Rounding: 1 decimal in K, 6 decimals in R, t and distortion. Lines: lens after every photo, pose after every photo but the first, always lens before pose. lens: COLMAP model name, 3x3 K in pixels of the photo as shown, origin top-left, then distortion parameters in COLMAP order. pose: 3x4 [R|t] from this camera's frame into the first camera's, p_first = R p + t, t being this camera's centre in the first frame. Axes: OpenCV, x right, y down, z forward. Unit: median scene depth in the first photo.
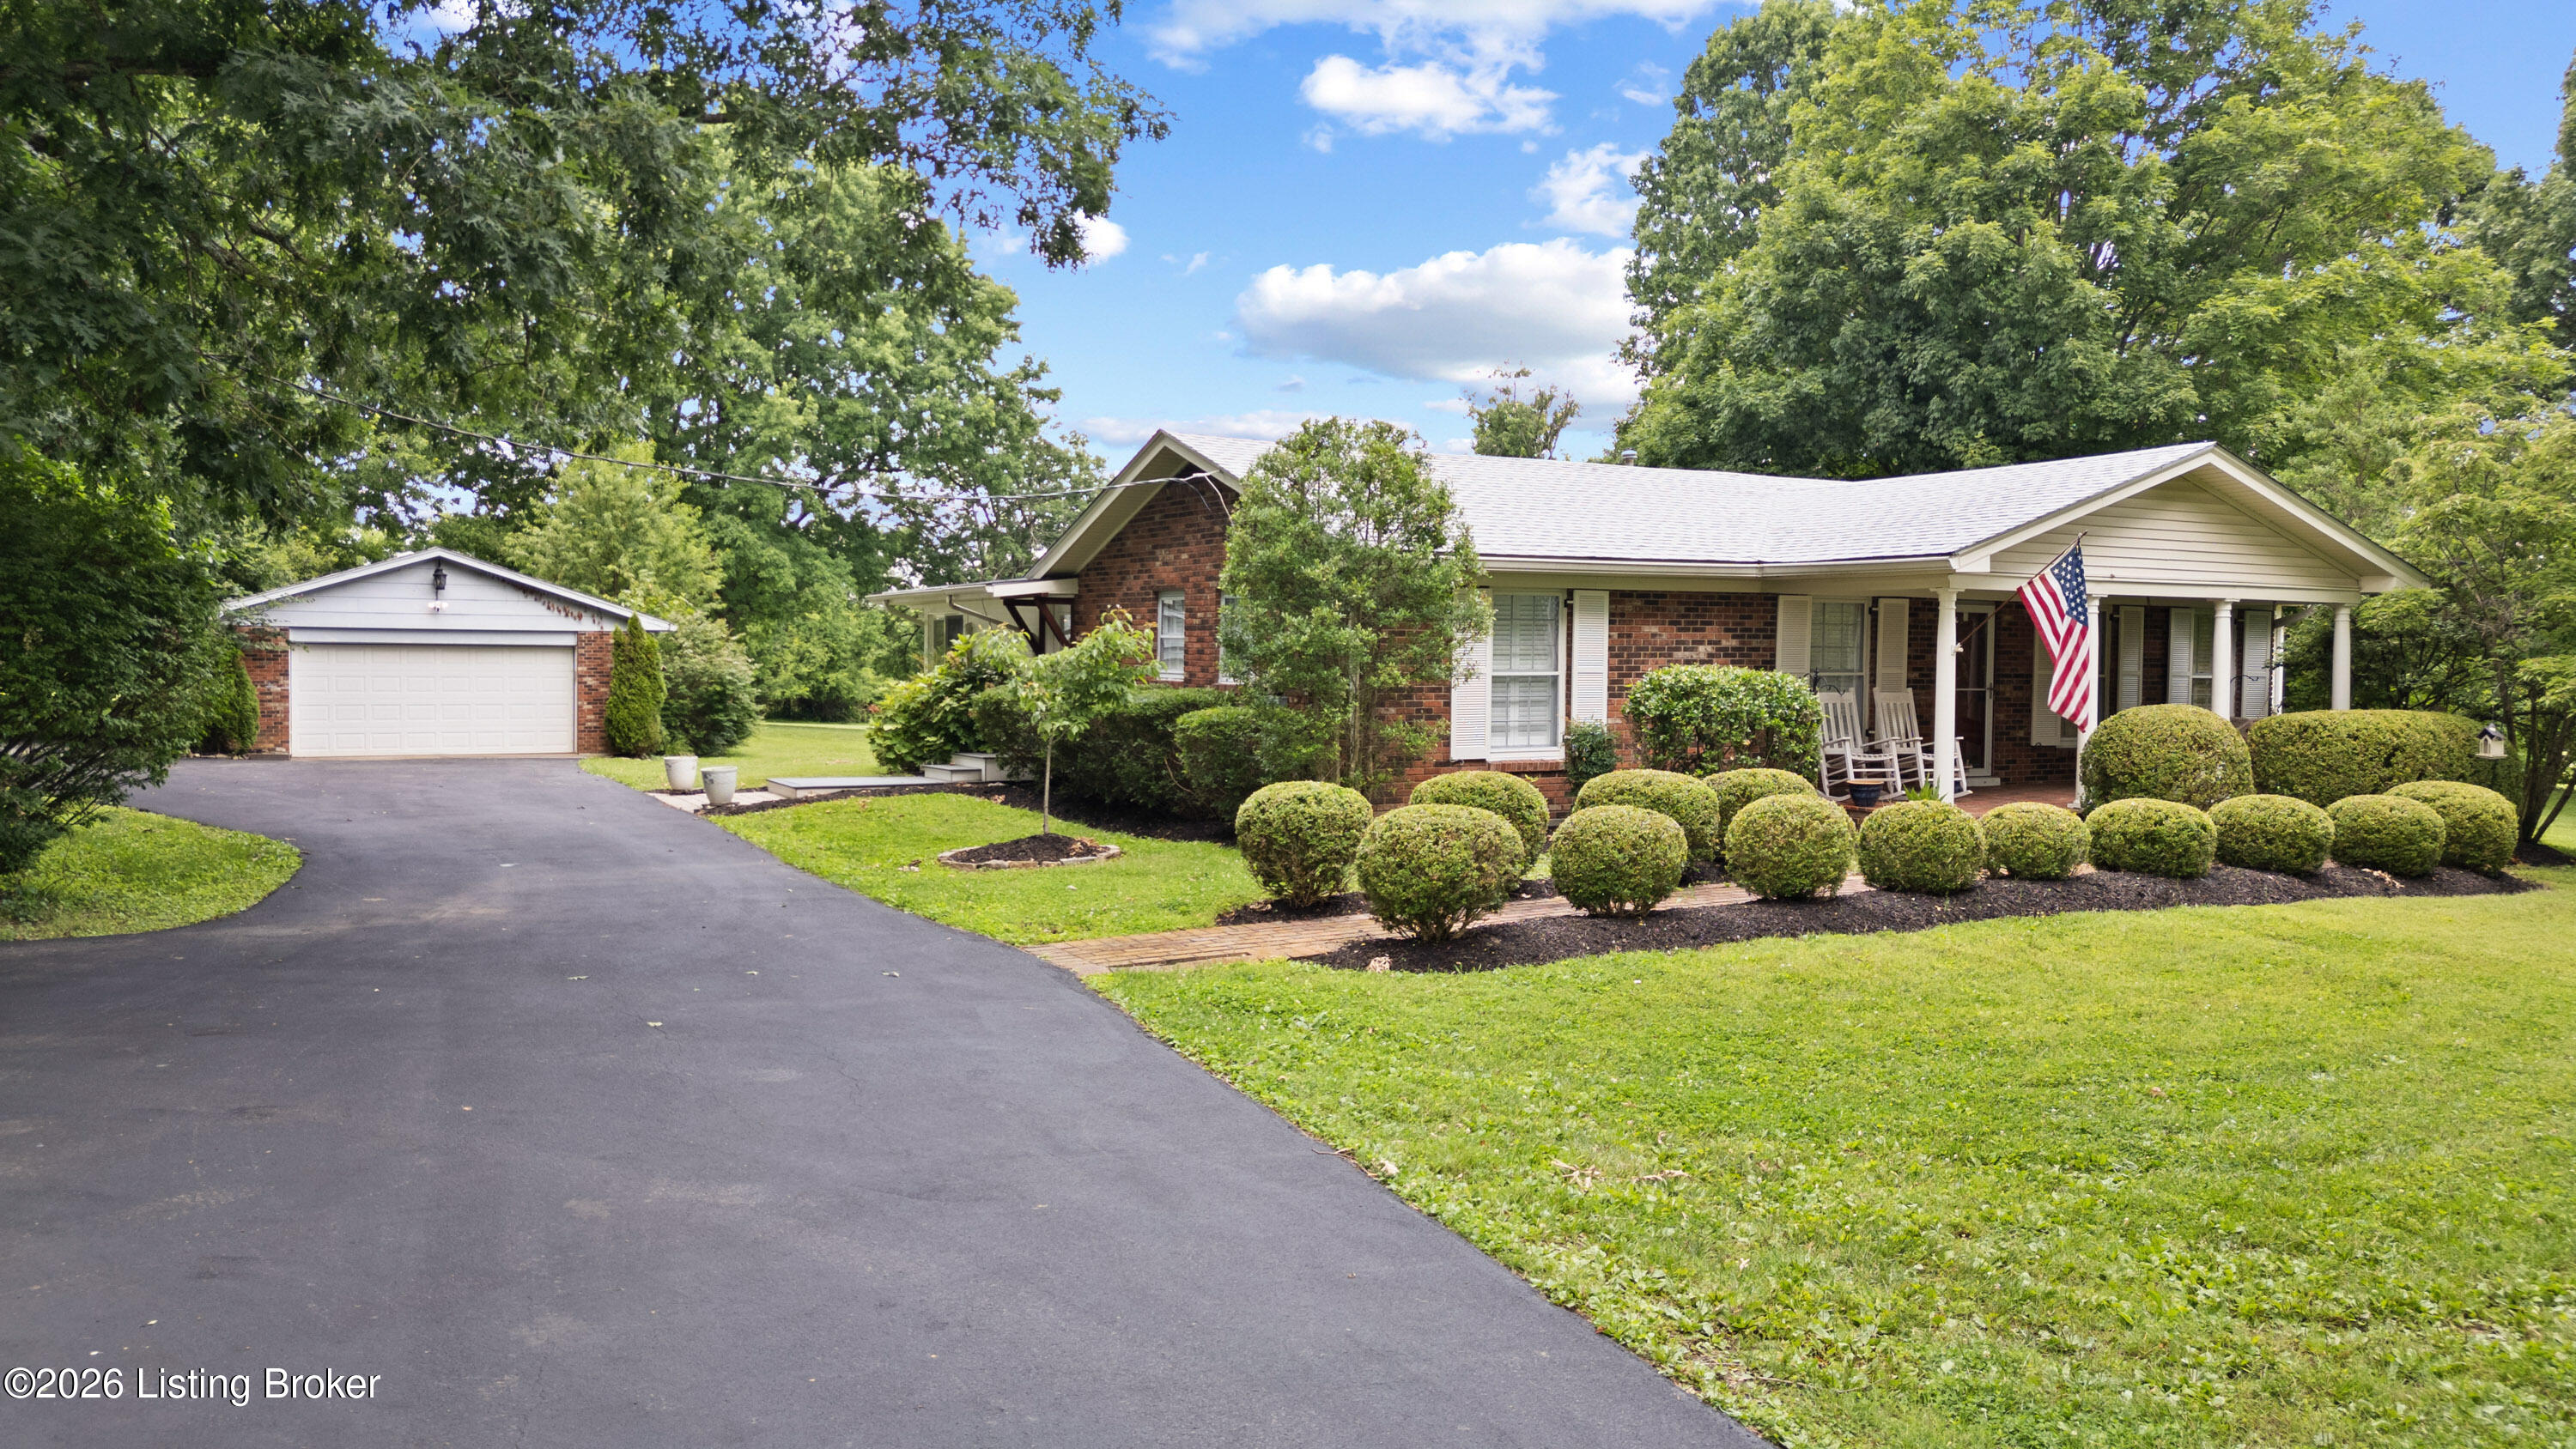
lens RADIAL K [[1693.7, 0, 1288.0], [0, 1693.7, 724.5], [0, 0, 1]] dist [0.003376, -0.000267]
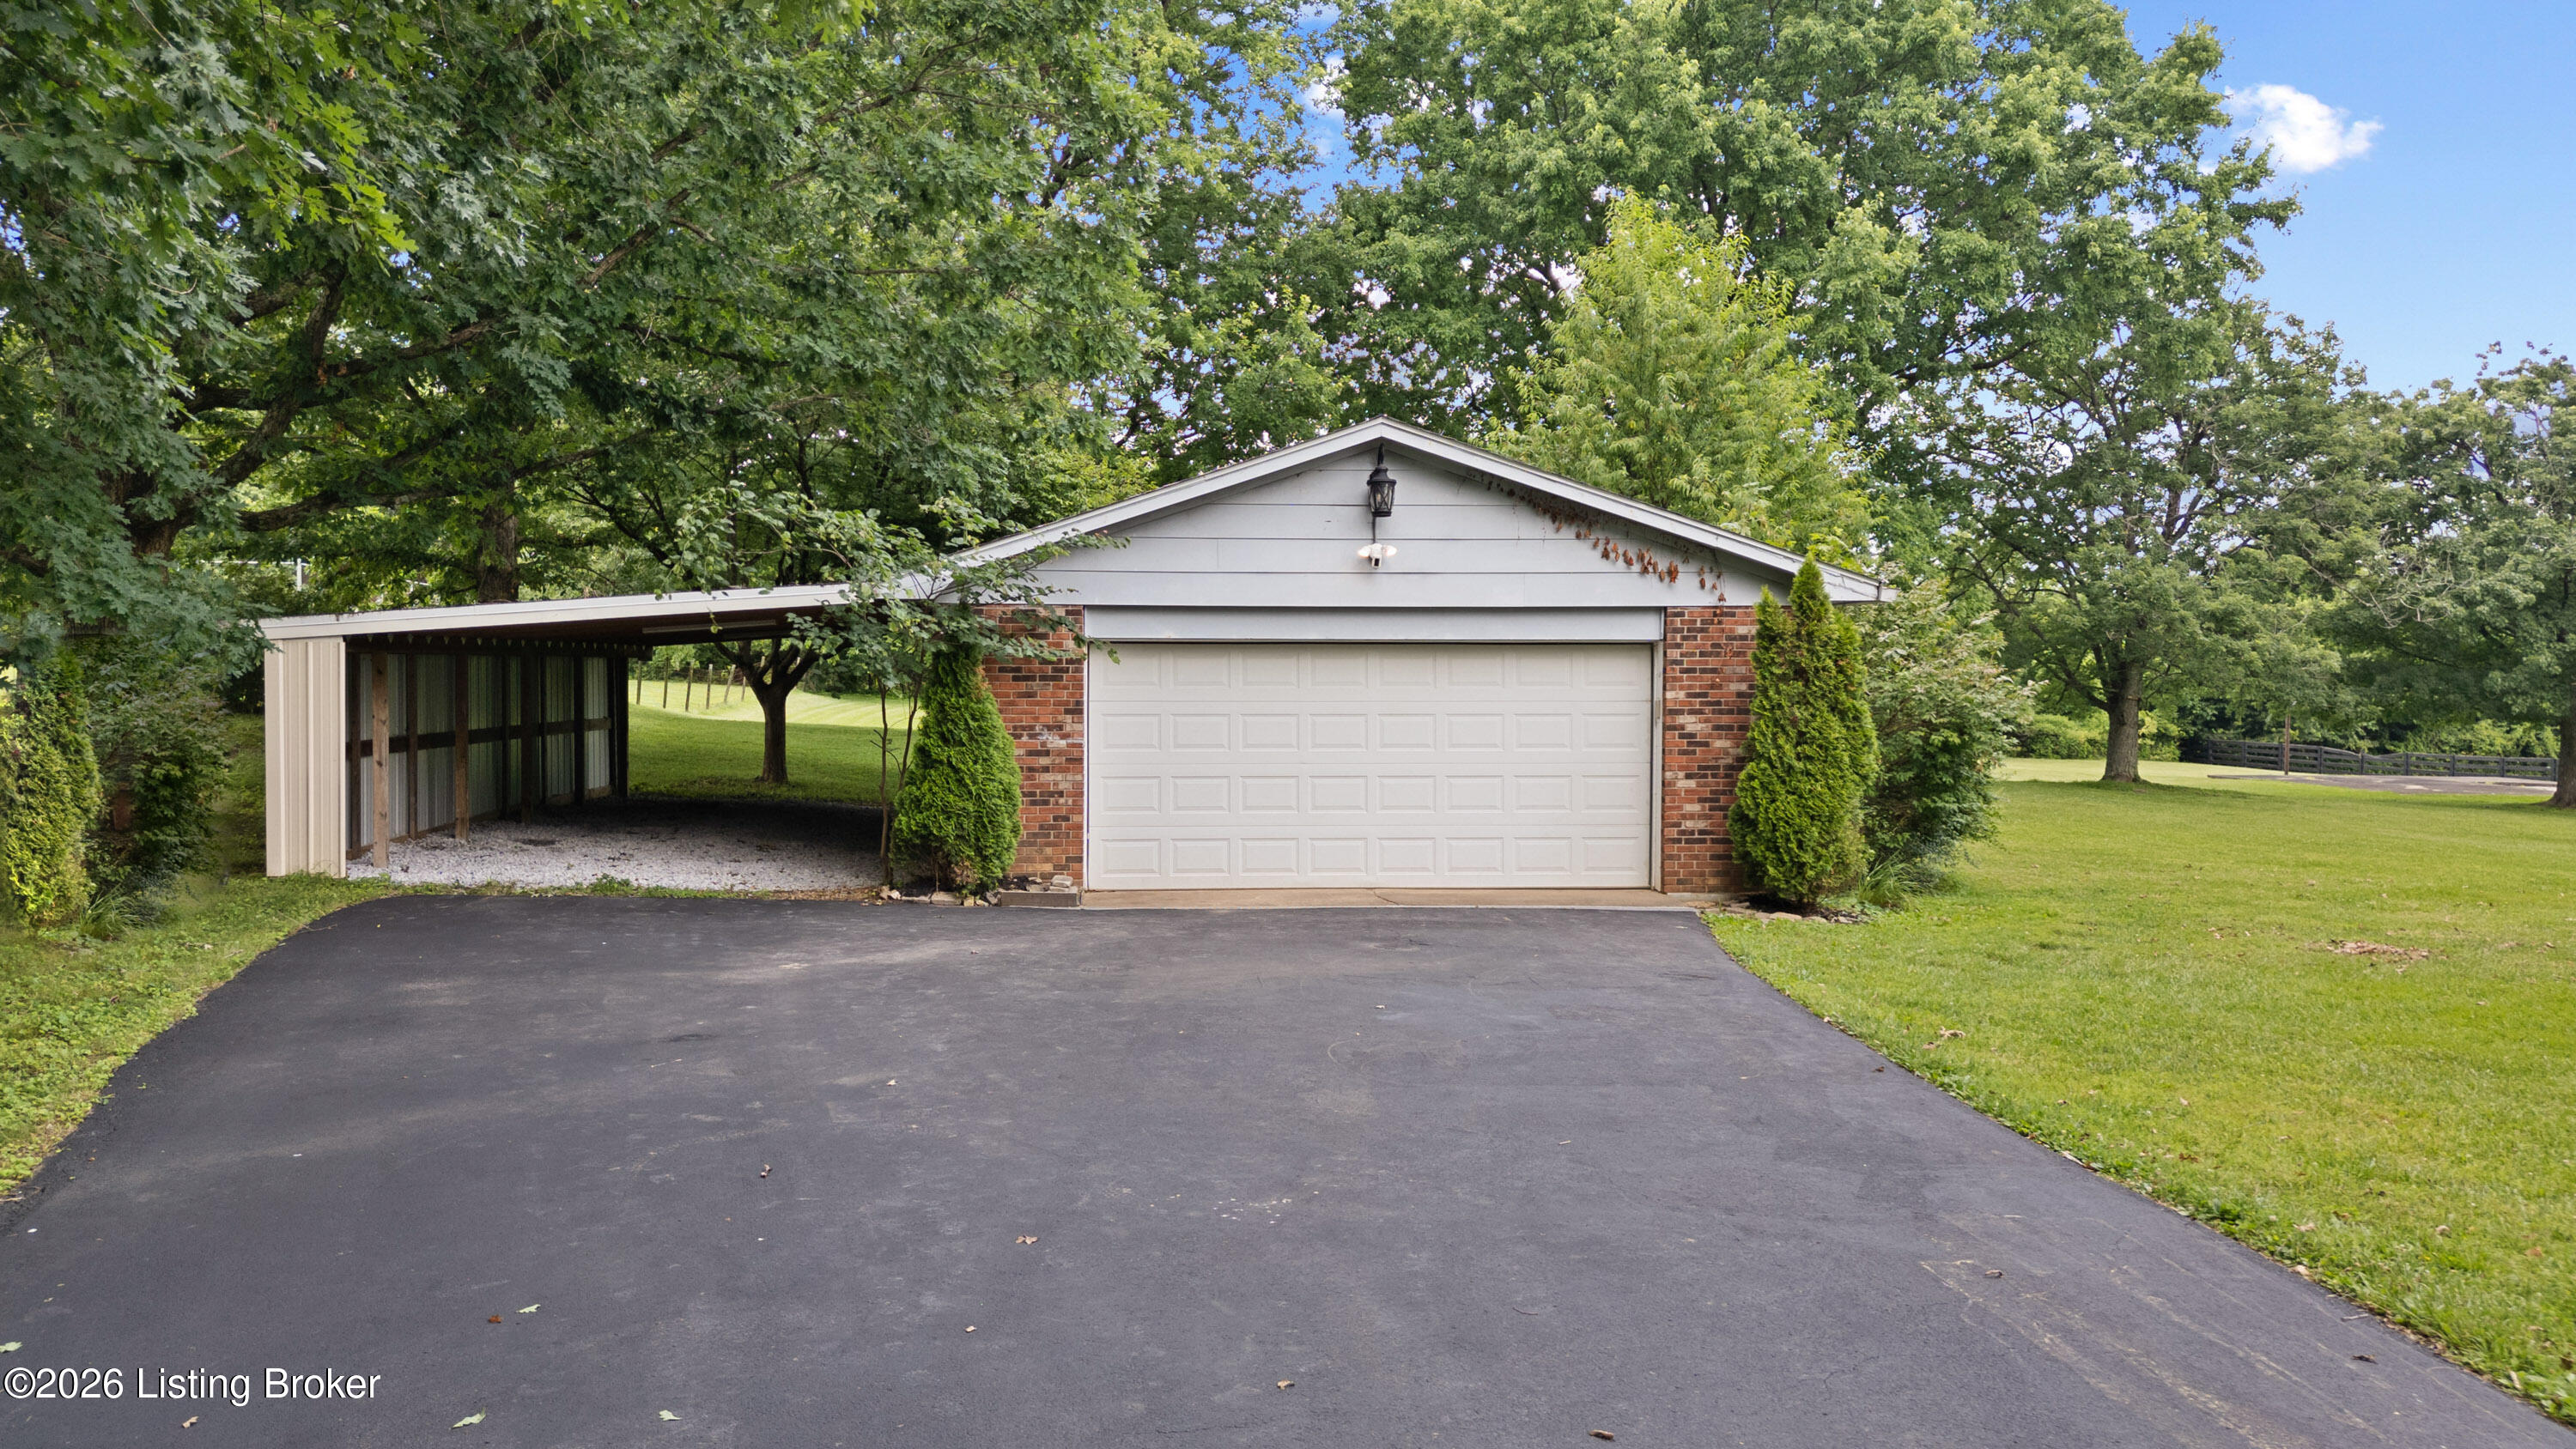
lens RADIAL K [[1693.7, 0, 1288.0], [0, 1693.7, 724.5], [0, 0, 1]] dist [0.003376, -0.000267]
pose [[0.891061, 0.006068, -0.453844, -0.318463], [-0.008868, 0.999953, -0.004041, -0.023468], [0.453798, 0.007625, 0.891072, 0.591838]]
